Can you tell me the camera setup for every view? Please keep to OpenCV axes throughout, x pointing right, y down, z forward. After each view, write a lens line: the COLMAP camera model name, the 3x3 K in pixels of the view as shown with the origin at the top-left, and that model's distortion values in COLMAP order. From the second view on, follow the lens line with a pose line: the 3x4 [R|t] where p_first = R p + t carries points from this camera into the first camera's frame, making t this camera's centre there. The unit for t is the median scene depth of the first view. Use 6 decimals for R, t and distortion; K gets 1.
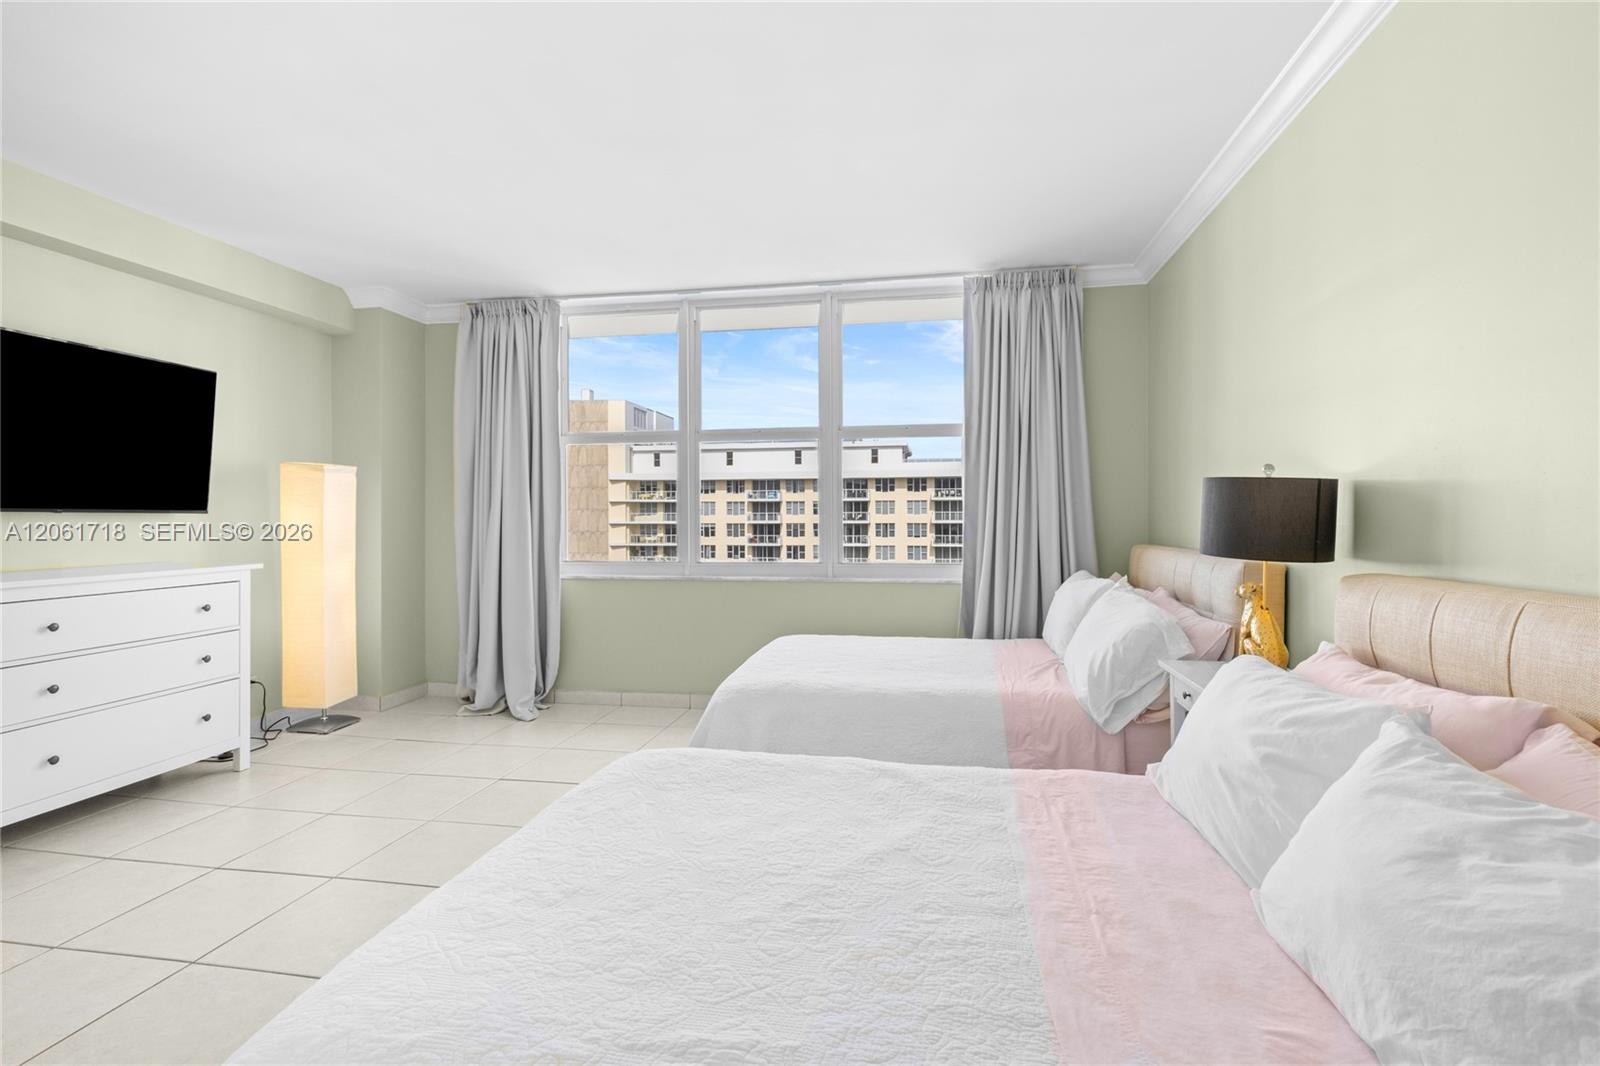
lens RADIAL K [[720.0, 0, 779.0], [0, 720.0, 527.8], [0, 0, 1]] dist [0.005374, -0.001270]
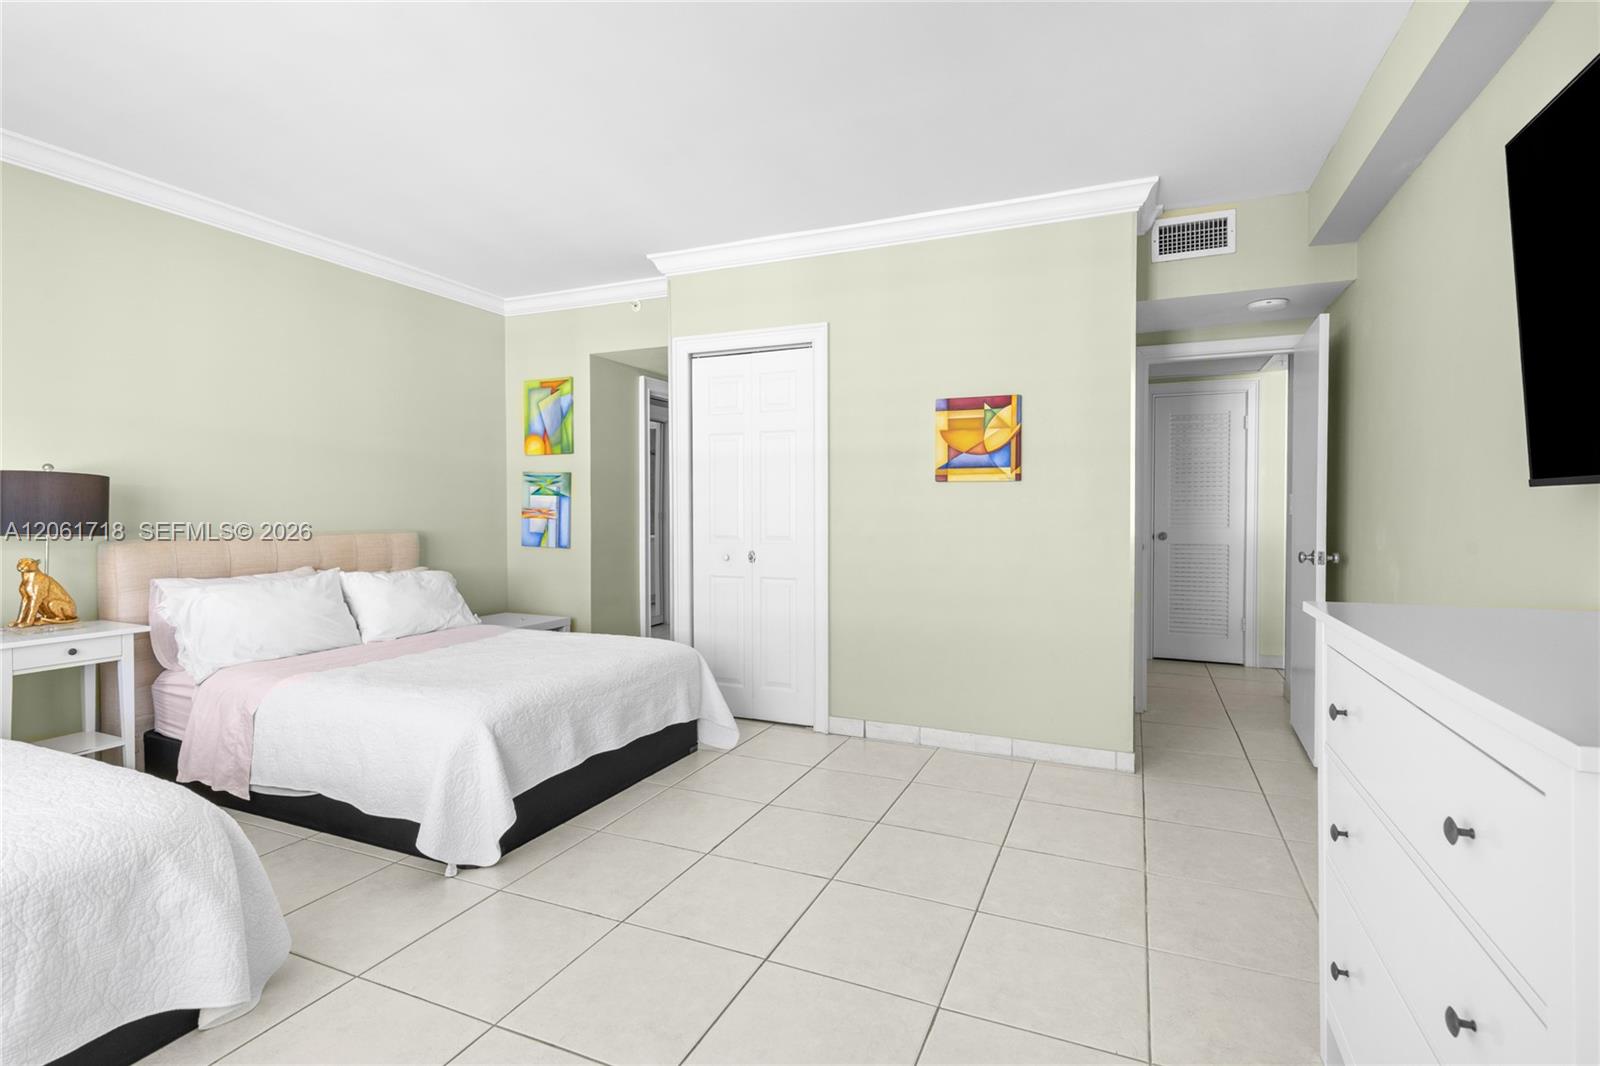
lens RADIAL K [[727.2, 0, 826.1], [0, 727.2, 521.4], [0, 0, 1]] dist [0.005515, -0.003022]
pose [[-0.974569, -0.001967, 0.224077, -0.499345], [0.004838, 0.999544, 0.029817, -0.008513], [-0.224034, 0.030143, -0.974115, 1.009593]]
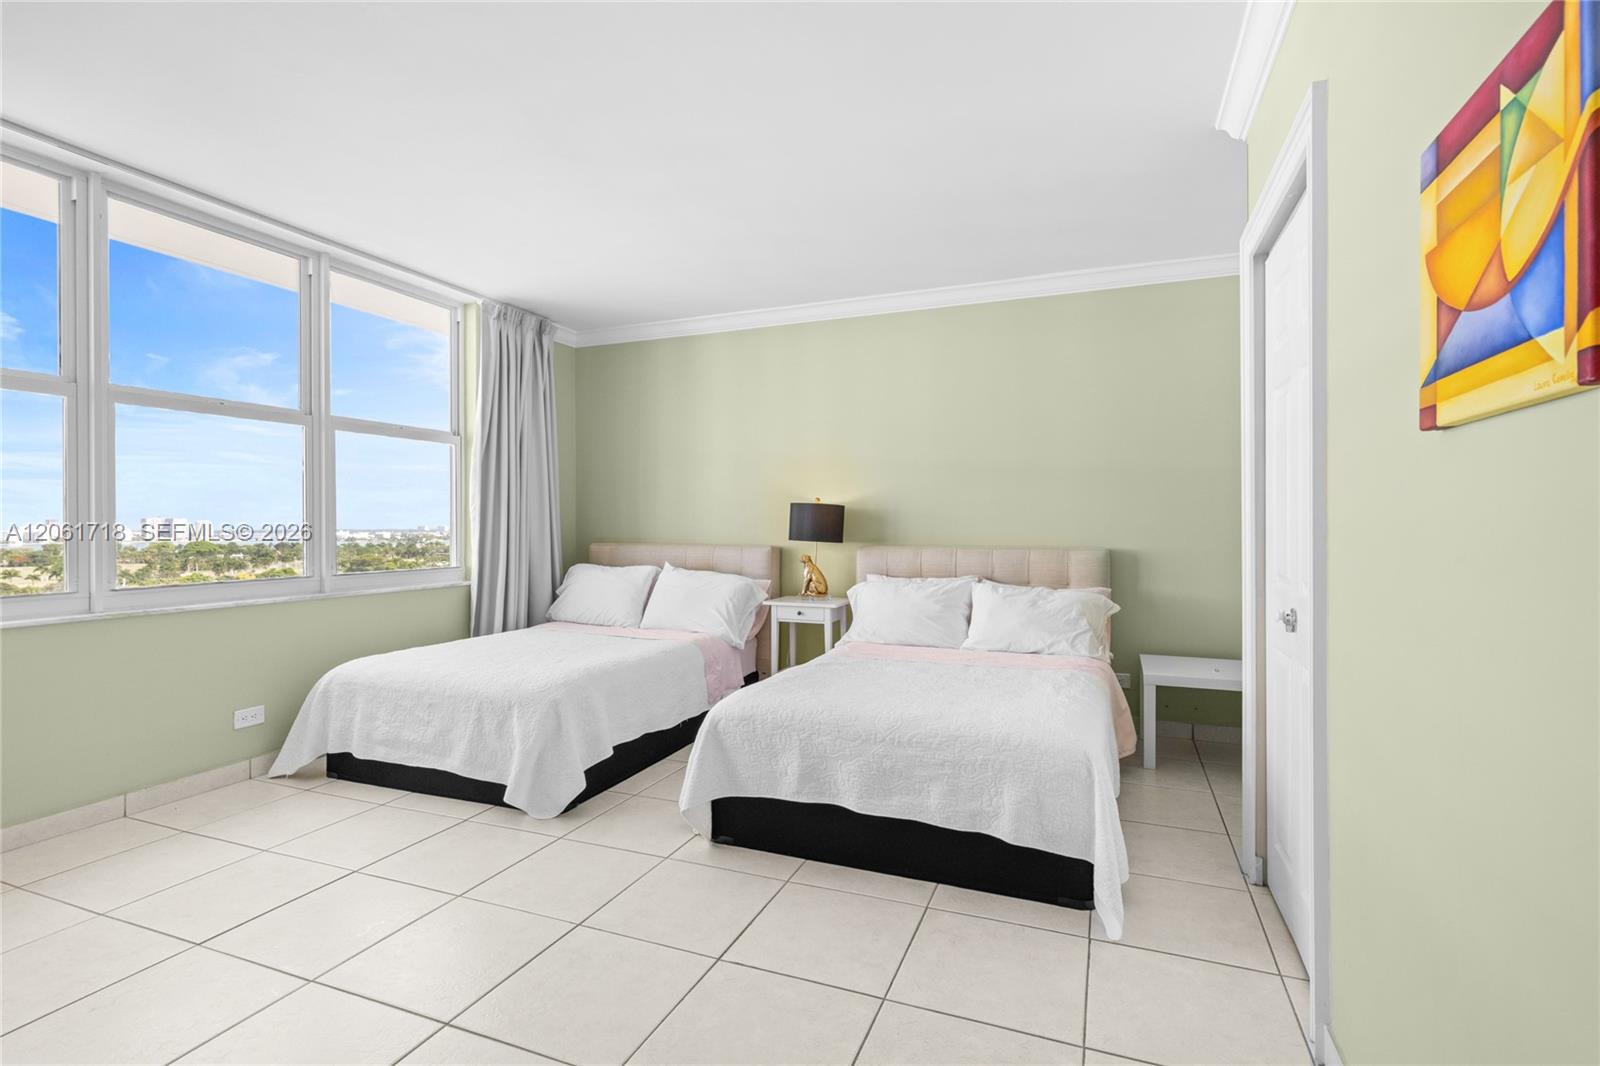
lens RADIAL K [[733.0, 0, 828.9], [0, 733.0, 527.6], [0, 0, 1]] dist [0.004248, 0.000583]
pose [[0.190876, -0.000209, 0.981614, -0.728823], [0.012390, 0.999921, -0.002197, 0.002545], [-0.981536, 0.012581, 0.190863, 0.287205]]
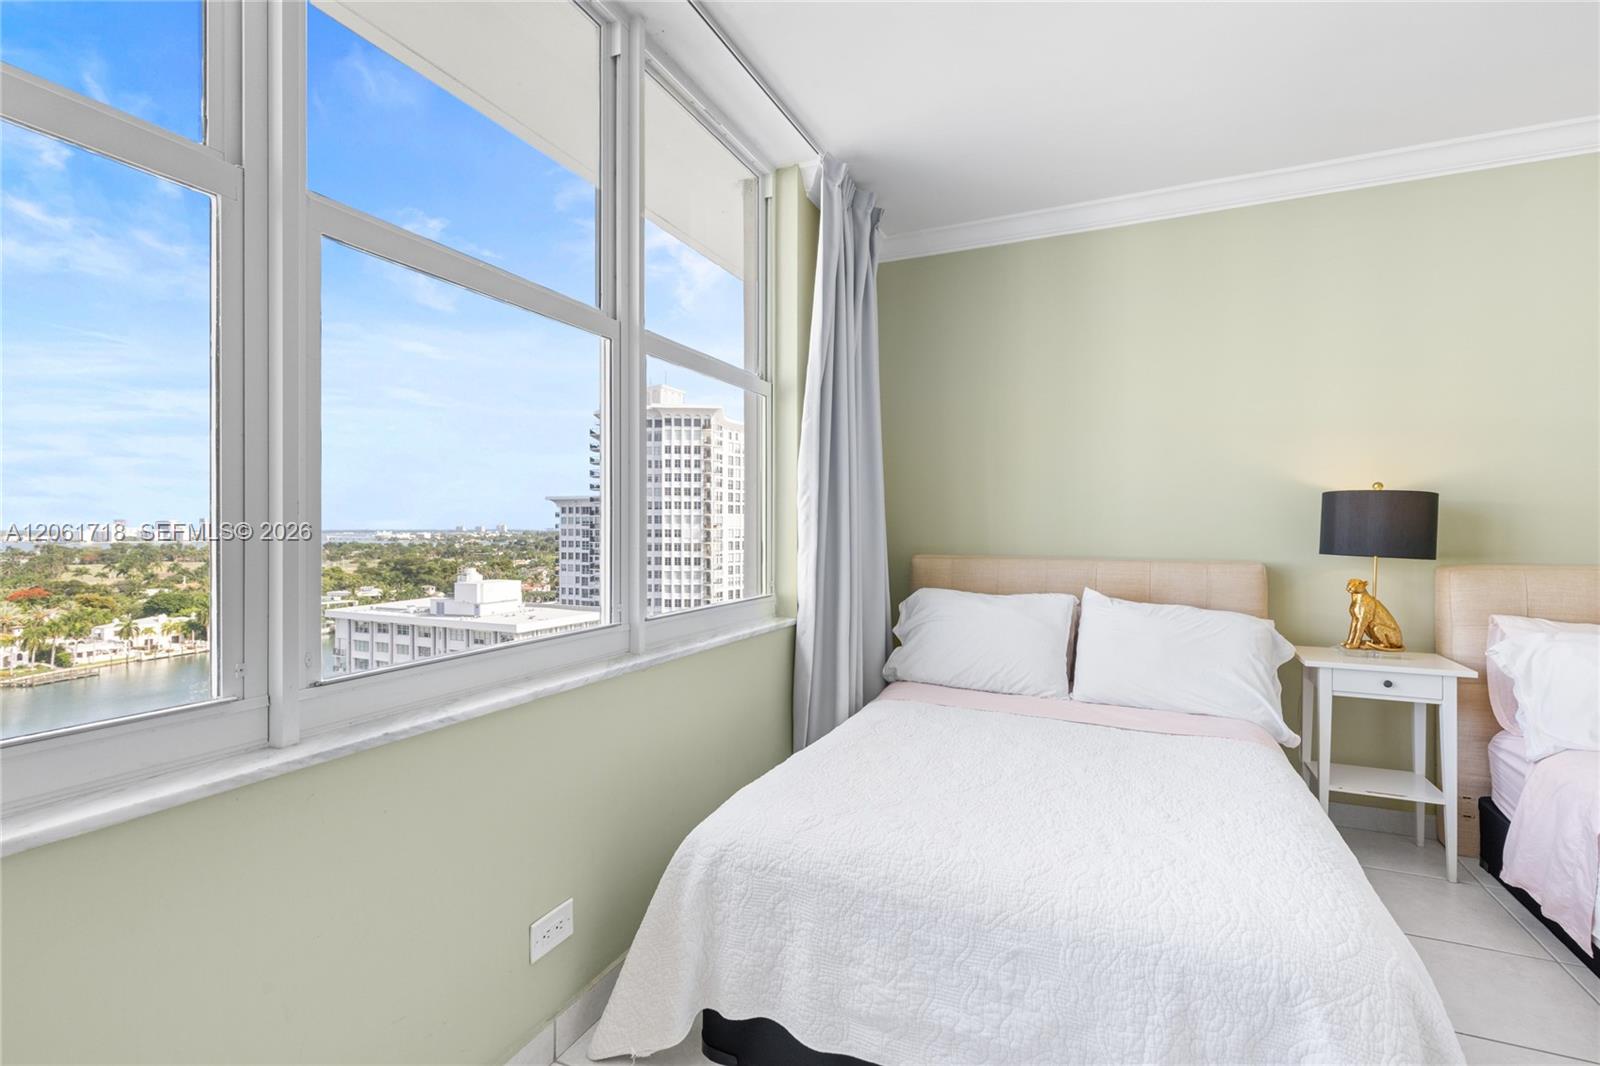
lens RADIAL K [[733.0, 0, 817.6], [0, 733.0, 526.4], [0, 0, 1]] dist [0.004248, 0.000583]
pose [[0.242109, 0.003958, 0.970241, -0.398289], [0.009500, 0.999934, -0.006450, -0.006042], [-0.970203, 0.010779, 0.242055, 0.837178]]
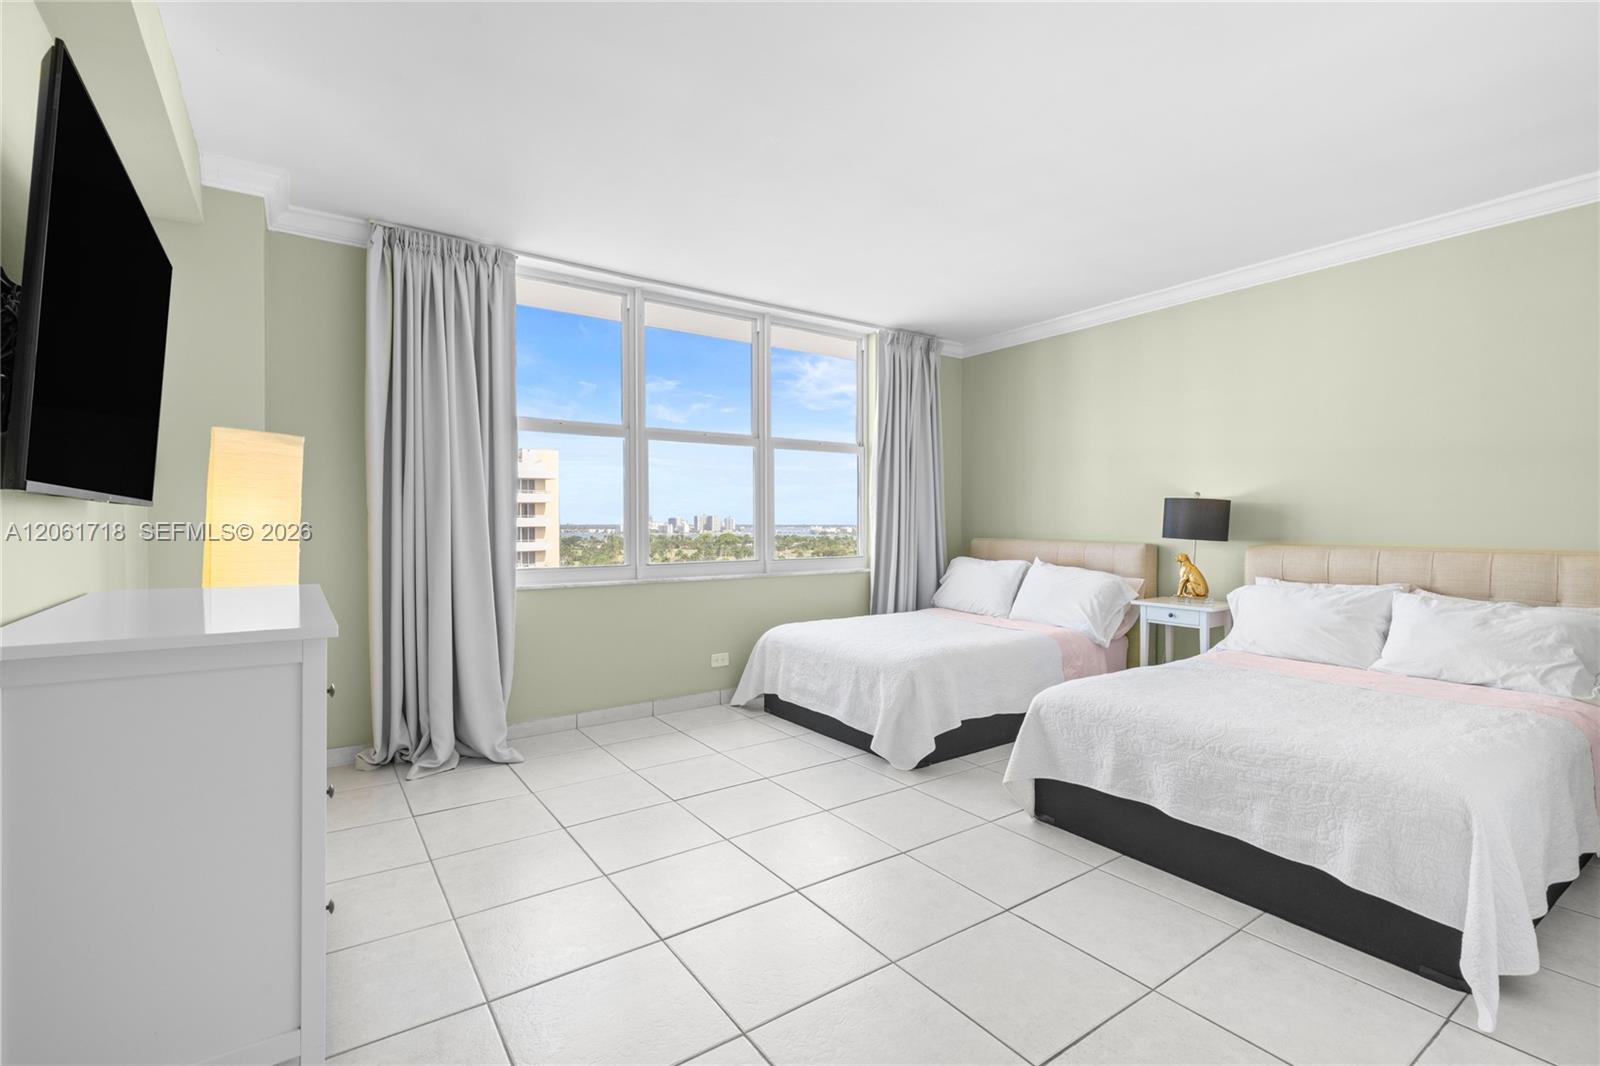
lens RADIAL K [[733.0, 0, 818.7], [0, 733.0, 538.6], [0, 0, 1]] dist [0.004248, 0.000583]
pose [[0.700559, -0.013588, 0.713465, -0.747521], [0.006818, 0.999901, 0.012349, 0.003458], [-0.713562, -0.003786, 0.700582, 0.174522]]
